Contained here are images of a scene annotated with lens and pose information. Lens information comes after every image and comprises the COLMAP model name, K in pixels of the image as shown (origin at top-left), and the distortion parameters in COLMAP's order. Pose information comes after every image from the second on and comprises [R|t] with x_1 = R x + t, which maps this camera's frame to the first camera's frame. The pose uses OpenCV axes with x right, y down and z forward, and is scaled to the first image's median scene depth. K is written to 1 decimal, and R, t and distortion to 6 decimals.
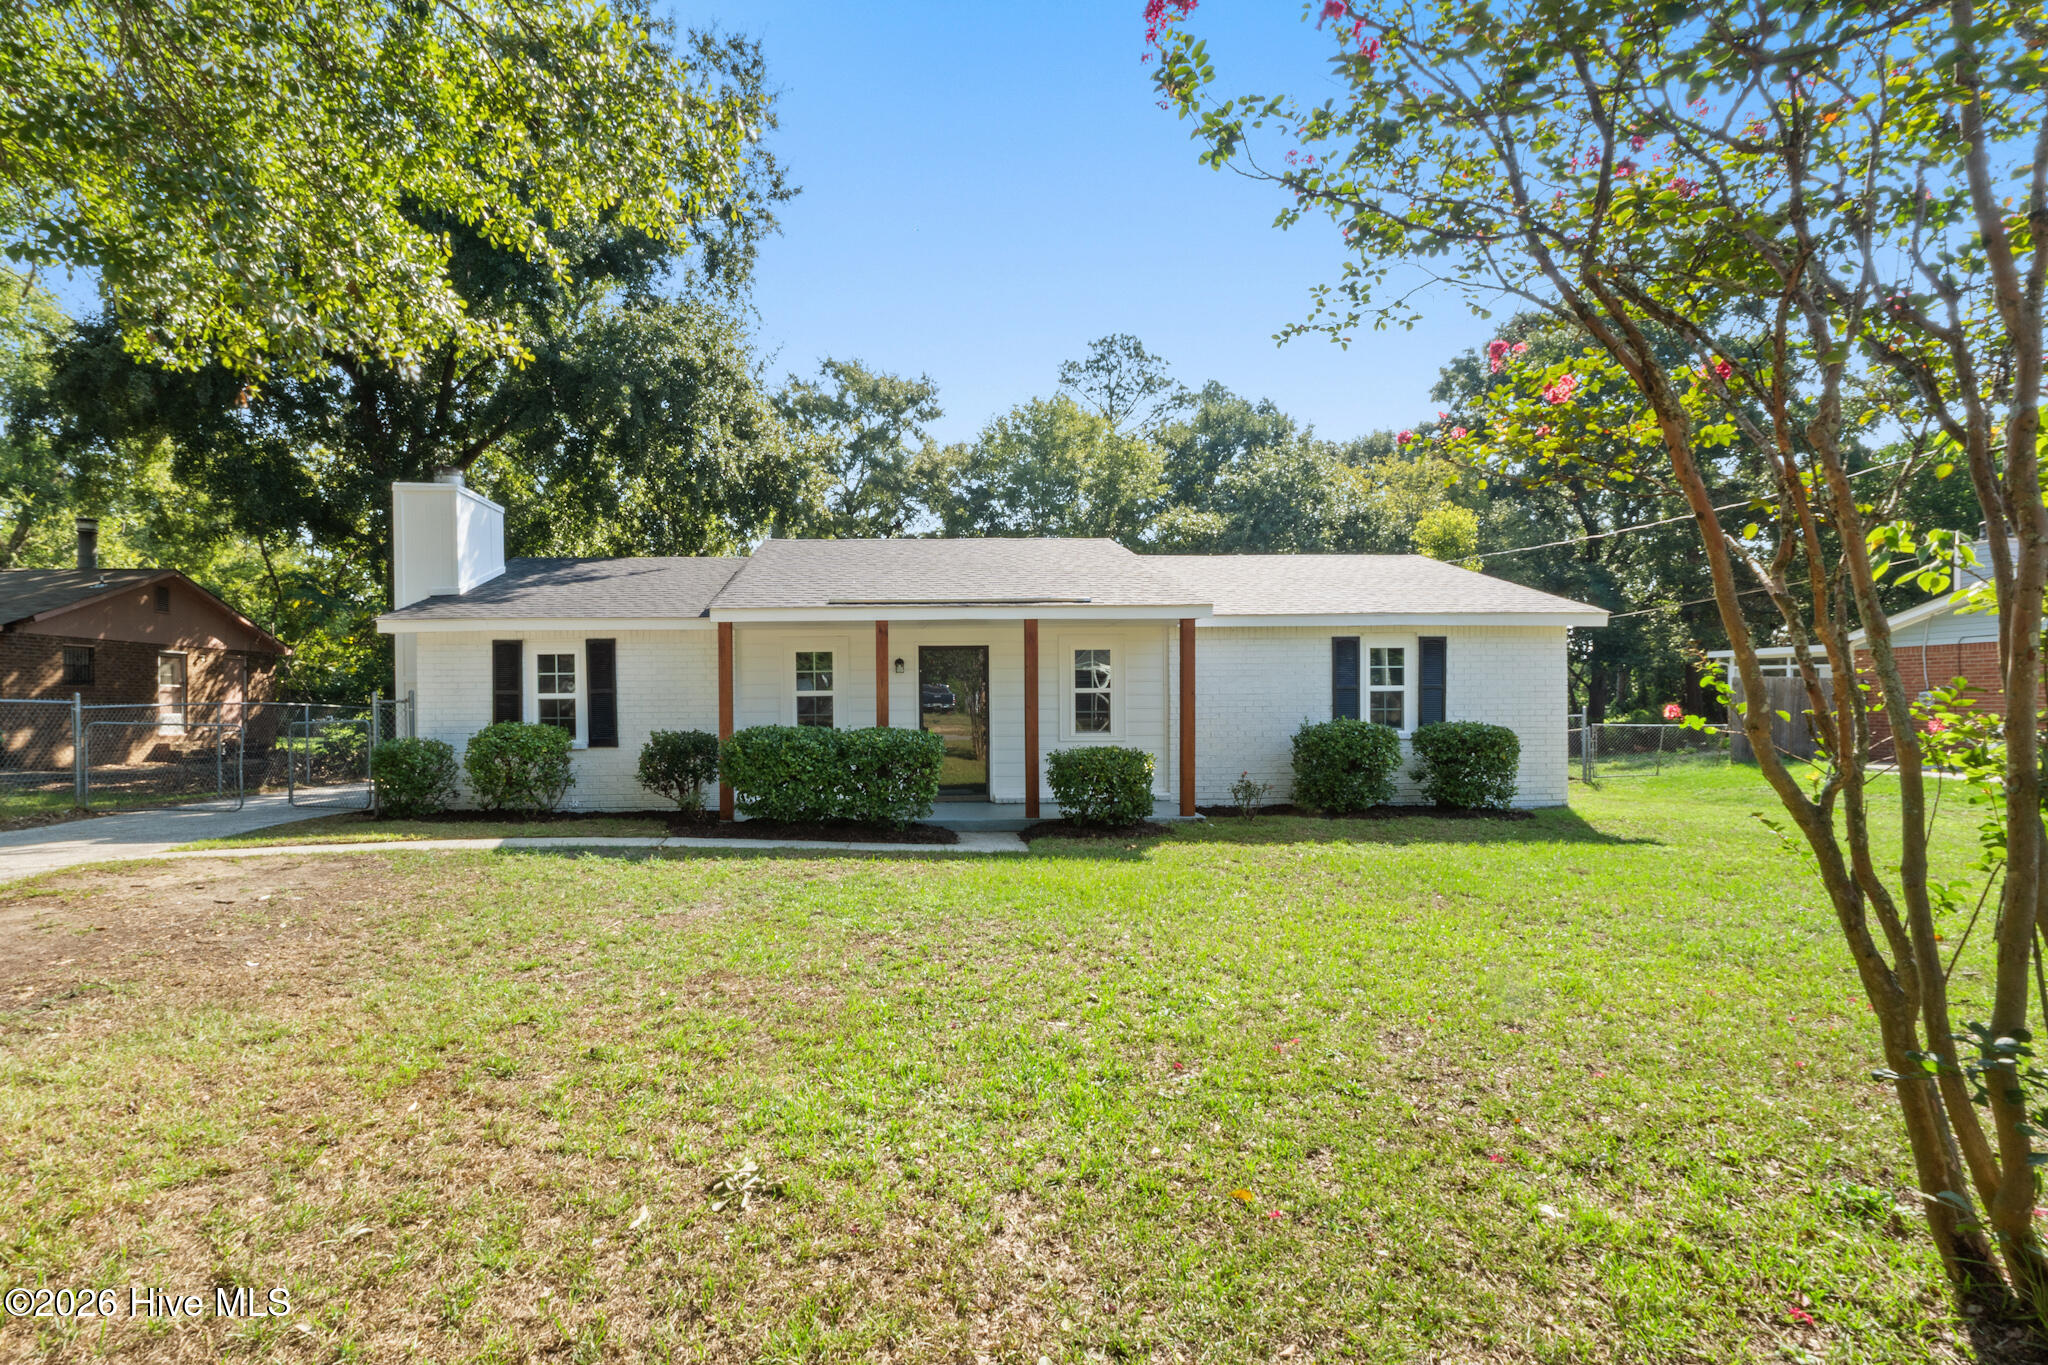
lens RADIAL K [[854.1, 0, 1024.0], [0, 854.1, 682.5], [0, 0, 1]] dist [-0.010283, -0.000065]
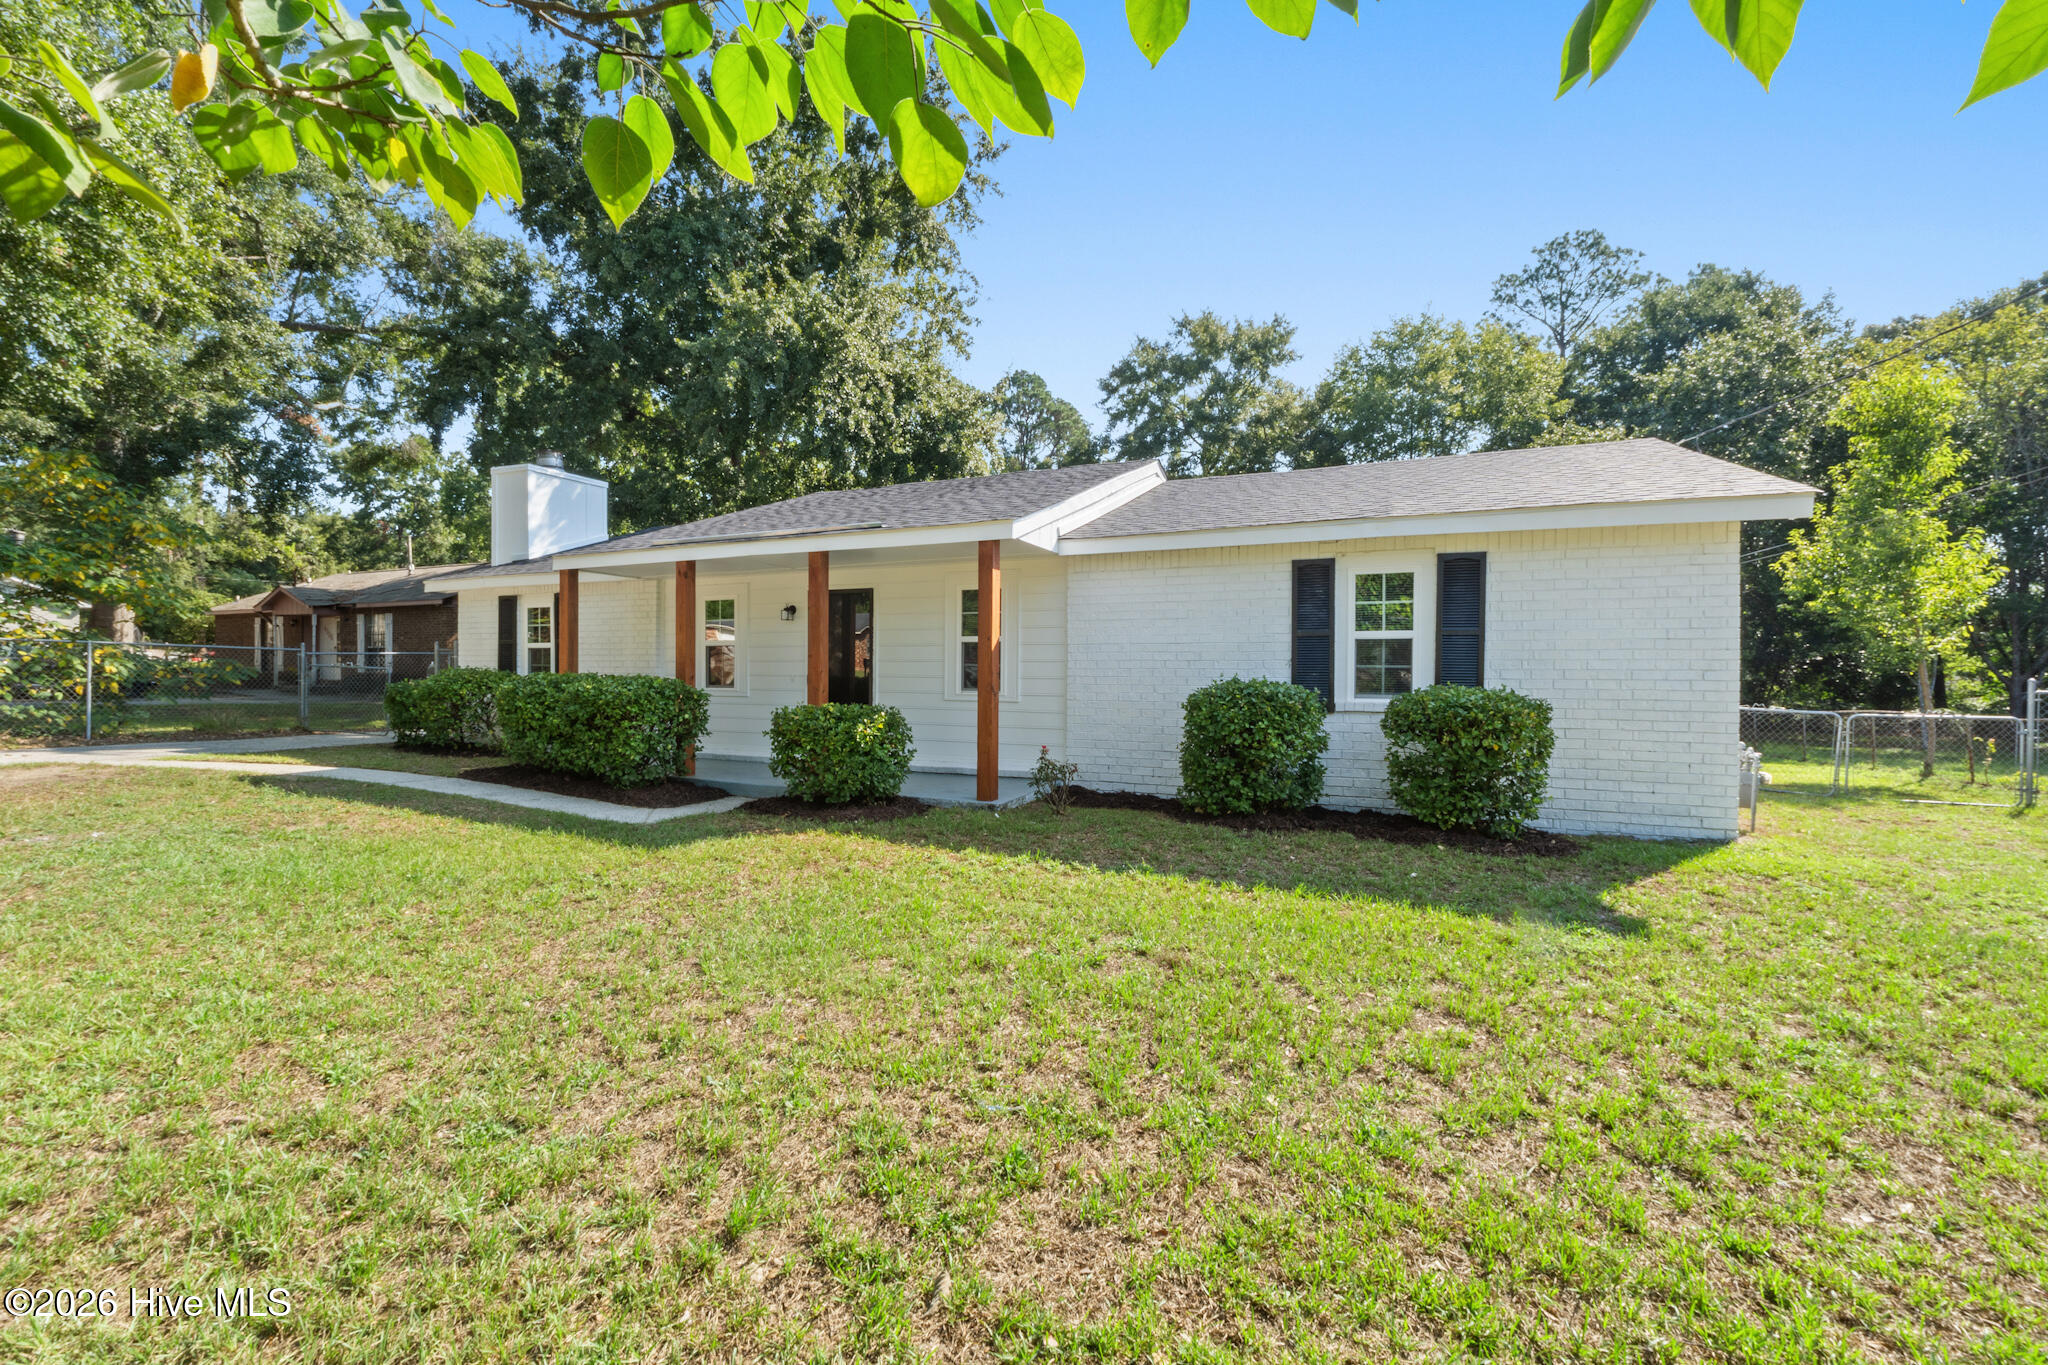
lens RADIAL K [[882.8, 0, 1023.6], [0, 882.8, 650.7], [0, 0, 1]] dist [0.003529, 0.000229]
pose [[0.895717, 0.005060, -0.444595, 0.475137], [-0.007887, 0.999959, -0.004509, 0.021014], [0.444554, 0.007545, 0.895720, 0.286948]]
